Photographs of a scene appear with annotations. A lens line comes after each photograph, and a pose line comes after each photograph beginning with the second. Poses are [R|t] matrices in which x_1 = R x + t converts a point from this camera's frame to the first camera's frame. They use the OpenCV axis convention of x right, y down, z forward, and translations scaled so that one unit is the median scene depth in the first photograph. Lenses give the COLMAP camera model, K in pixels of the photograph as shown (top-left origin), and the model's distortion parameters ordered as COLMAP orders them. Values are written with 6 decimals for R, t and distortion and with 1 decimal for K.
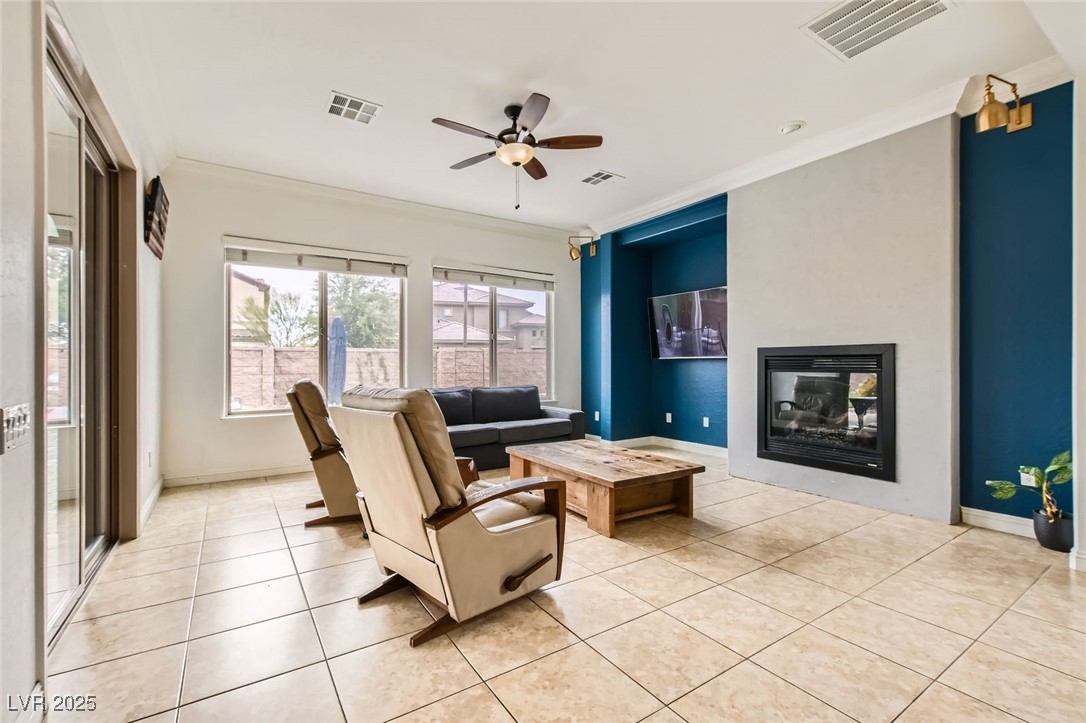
lens RADIAL K [[477.4, 0, 544.7], [0, 477.4, 363.4], [0, 0, 1]] dist [-0.008012, 0.002578]
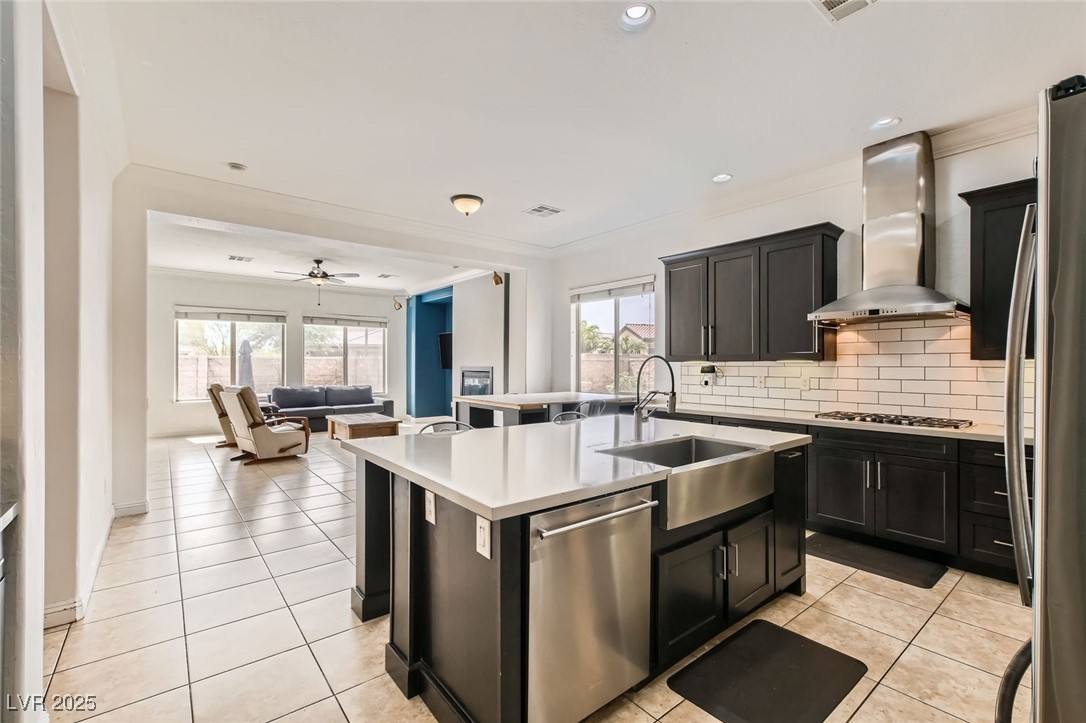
lens RADIAL K [[477.4, 0, 547.0], [0, 477.4, 364.4], [0, 0, 1]] dist [-0.008012, 0.002578]
pose [[0.995439, 0.000633, 0.095394, 0.522328], [-0.000685, 1.000000, 0.000510, -0.034045], [-0.095394, -0.000573, 0.995439, -0.863034]]
